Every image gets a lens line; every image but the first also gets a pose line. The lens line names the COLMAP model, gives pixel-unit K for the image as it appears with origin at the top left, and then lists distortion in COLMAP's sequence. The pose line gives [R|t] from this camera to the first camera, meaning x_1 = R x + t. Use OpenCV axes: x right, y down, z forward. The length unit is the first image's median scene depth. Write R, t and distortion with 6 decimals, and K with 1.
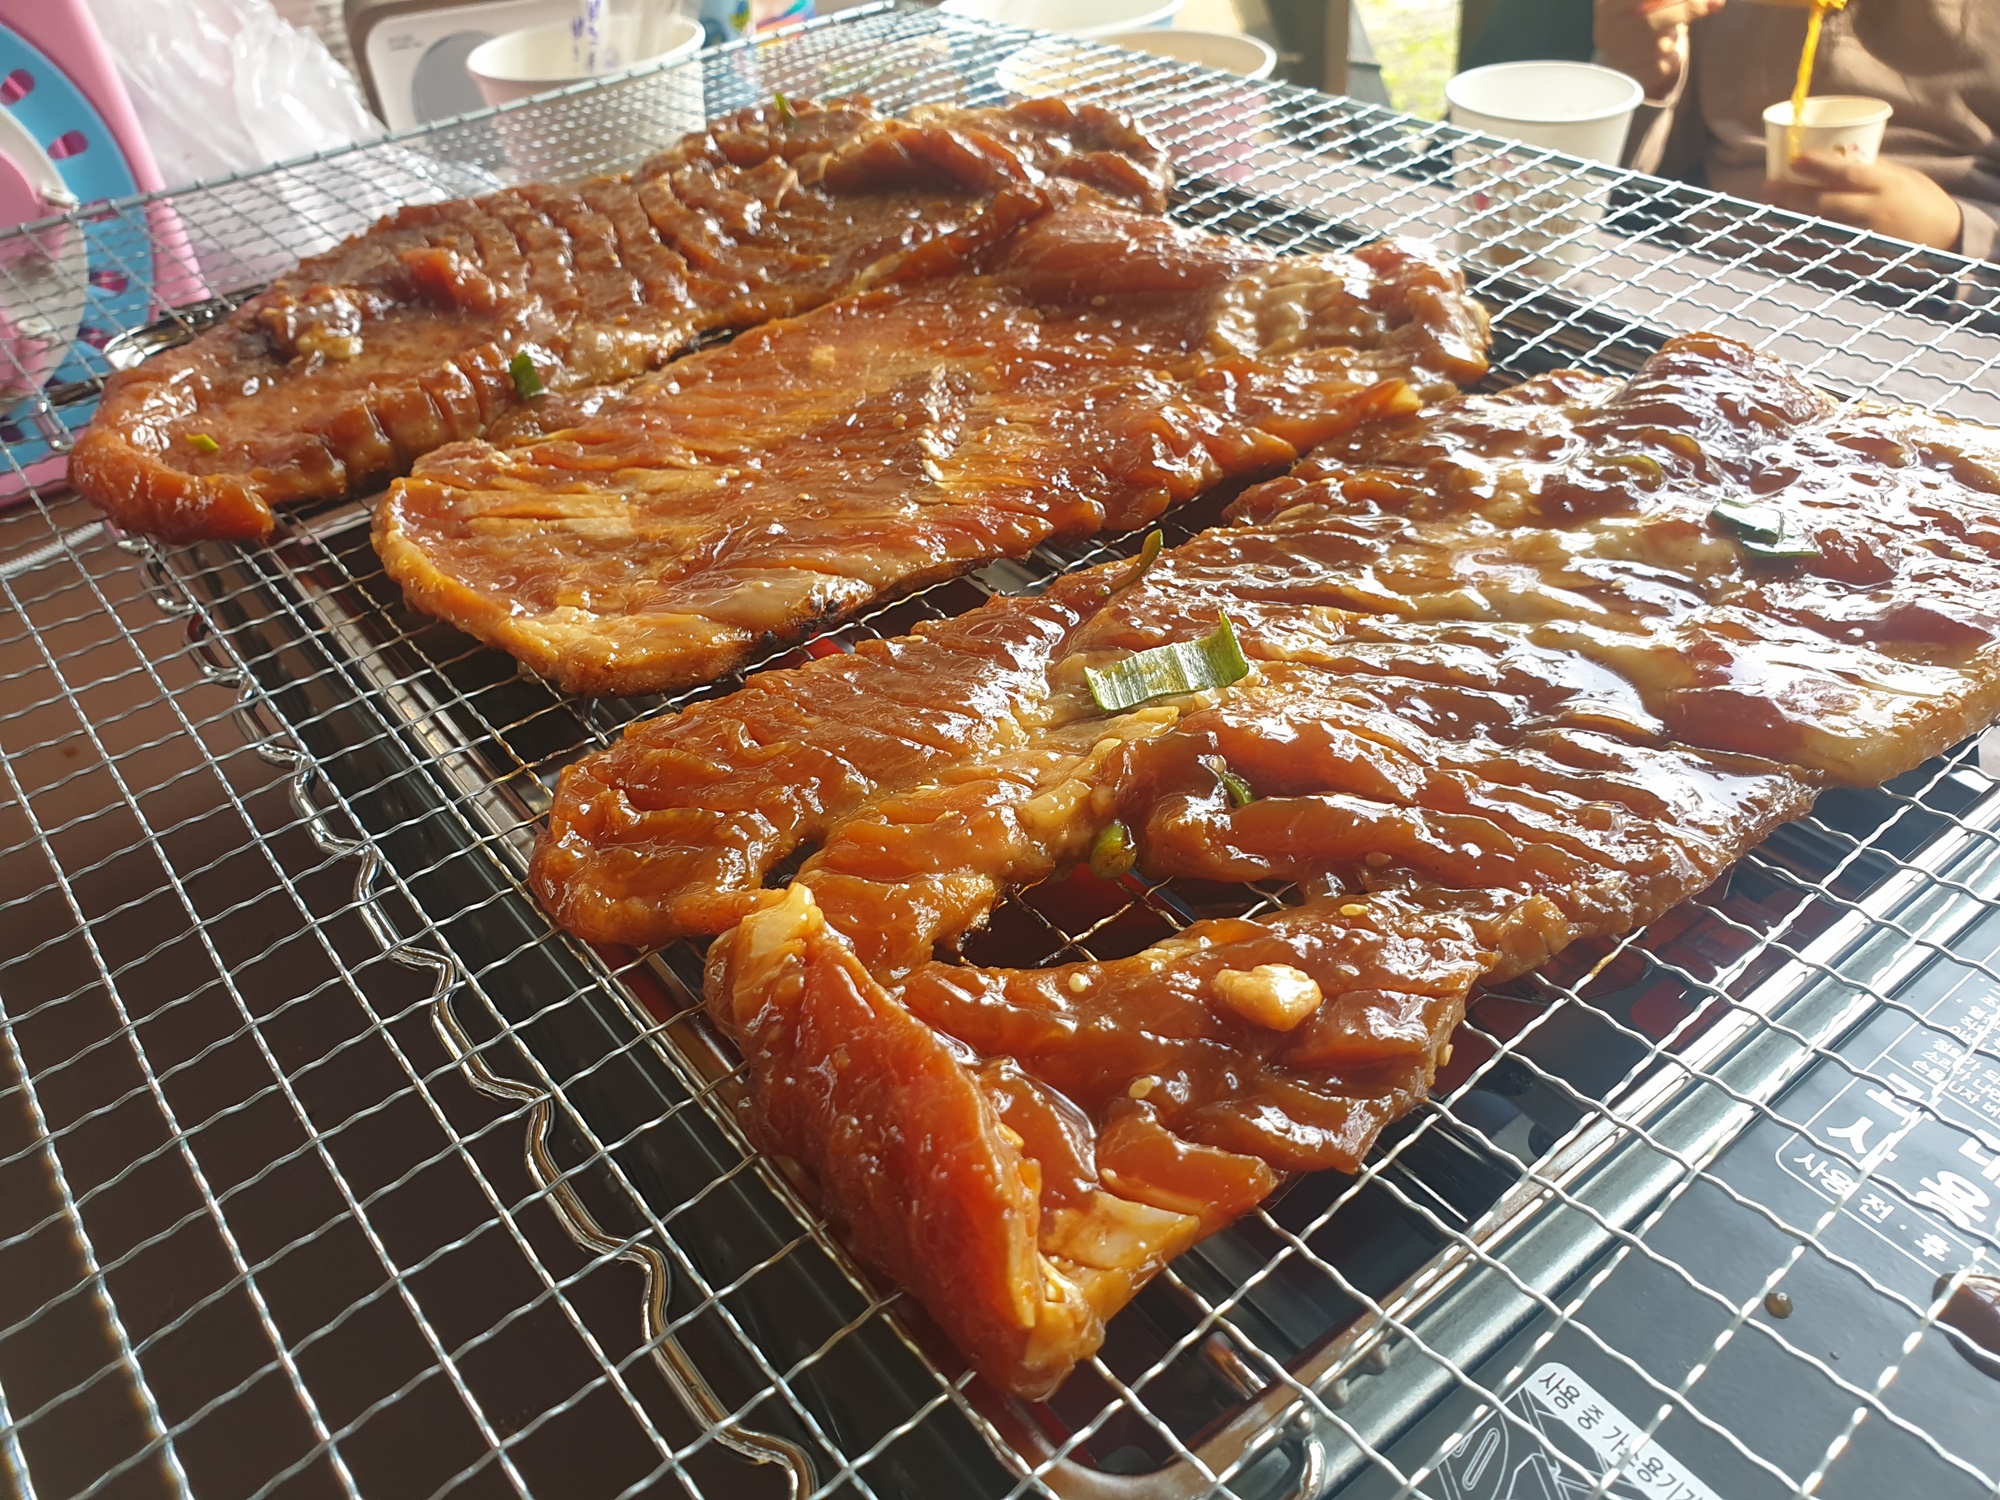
lens RADIAL K [[1536.3, 0, 1029.0], [0, 1536.3, 748.6], [0, 0, 1]] dist [0.003040, -0.012478]
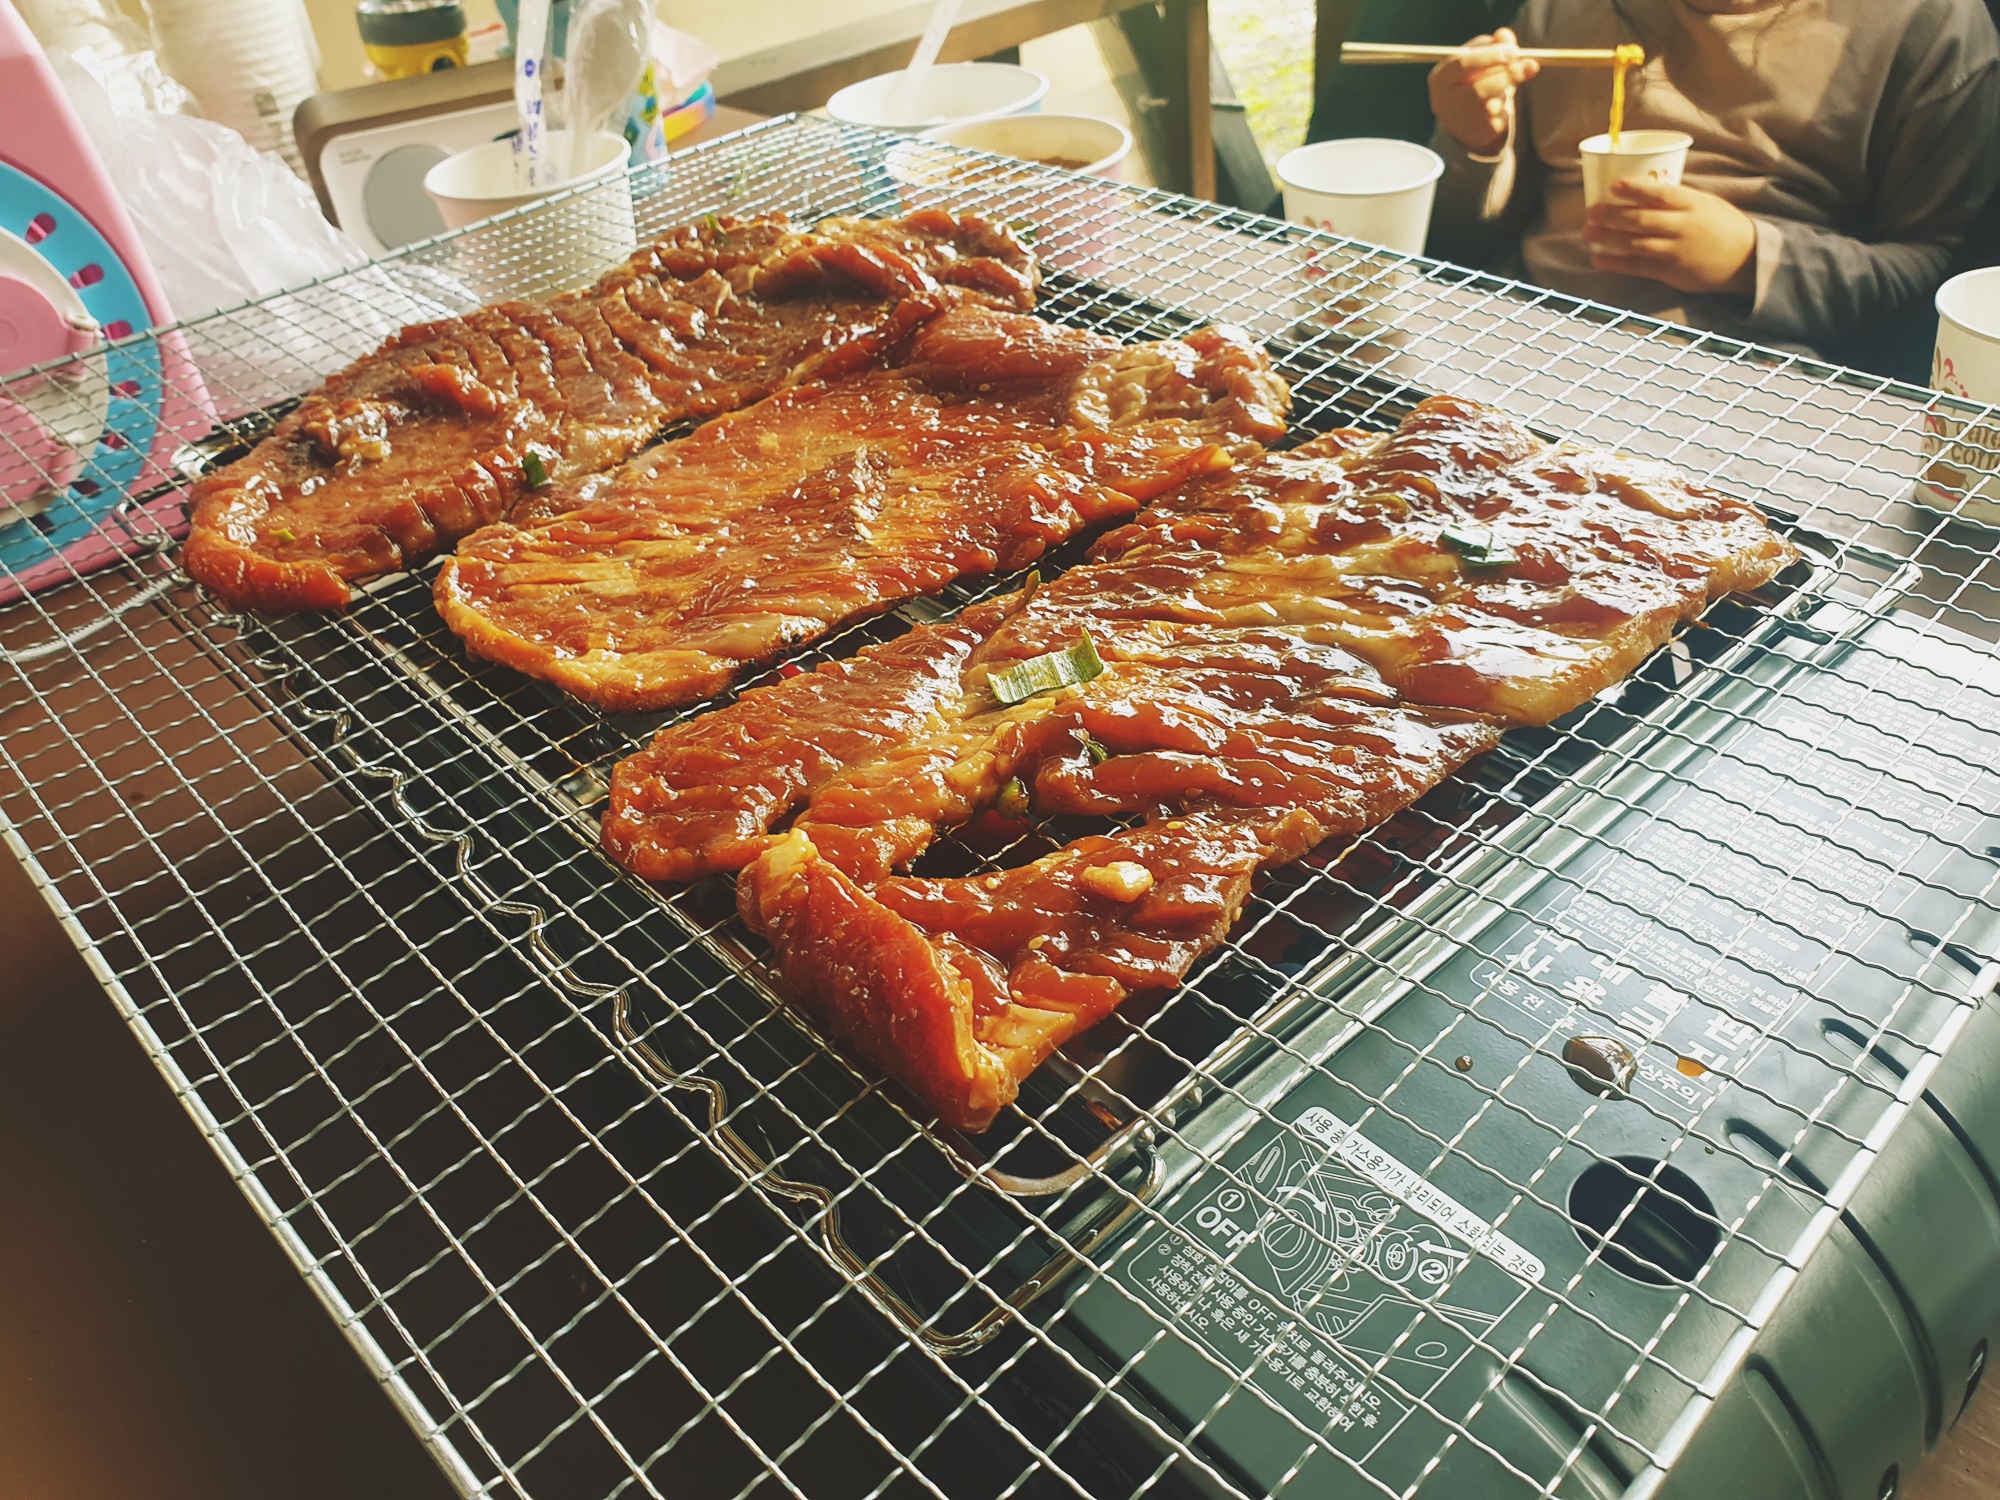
lens RADIAL K [[1508.5, 0, 1000.0], [0, 1508.5, 750.0], [0, 0, 1]] dist [0.105487, -0.226738]
pose [[0.997859, -0.054765, 0.035756, -0.003531], [0.055255, 0.998389, -0.012878, 0.030005], [-0.034993, 0.014826, 0.999278, -0.315387]]
